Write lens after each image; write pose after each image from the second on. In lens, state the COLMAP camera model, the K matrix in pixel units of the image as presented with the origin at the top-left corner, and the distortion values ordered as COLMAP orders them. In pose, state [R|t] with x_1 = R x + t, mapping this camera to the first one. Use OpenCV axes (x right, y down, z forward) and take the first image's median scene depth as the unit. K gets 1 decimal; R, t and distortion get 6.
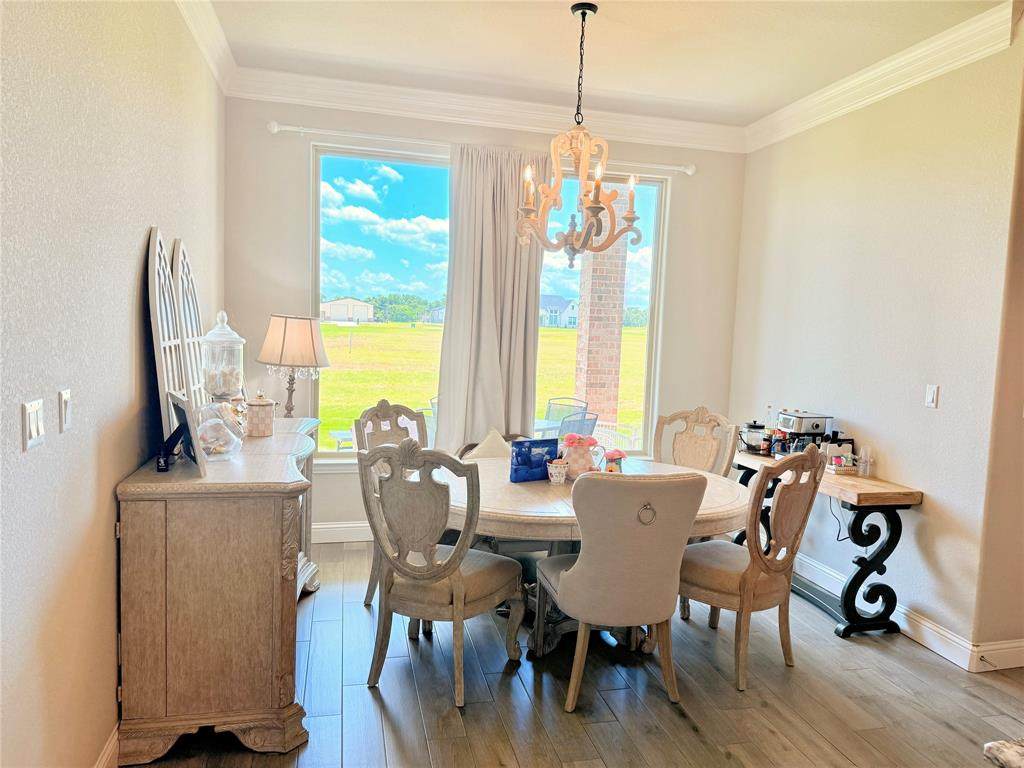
lens RADIAL K [[713.8, 0, 512.5], [0, 713.8, 386.3], [0, 0, 1]] dist [0.048125, -0.036012]
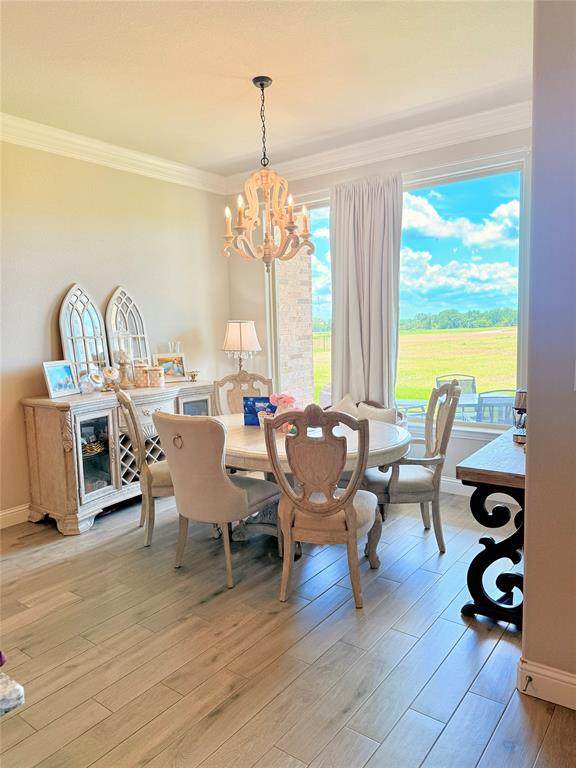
lens RADIAL K [[535.4, 0, 283.4], [0, 535.4, 384.1], [0, 0, 1]] dist [0.048125, -0.036012]
pose [[0.622972, 0.022697, -0.781915, 0.862273], [-0.008198, 0.999713, 0.022488, 0.024281], [0.782201, -0.007599, 0.622979, 0.359423]]
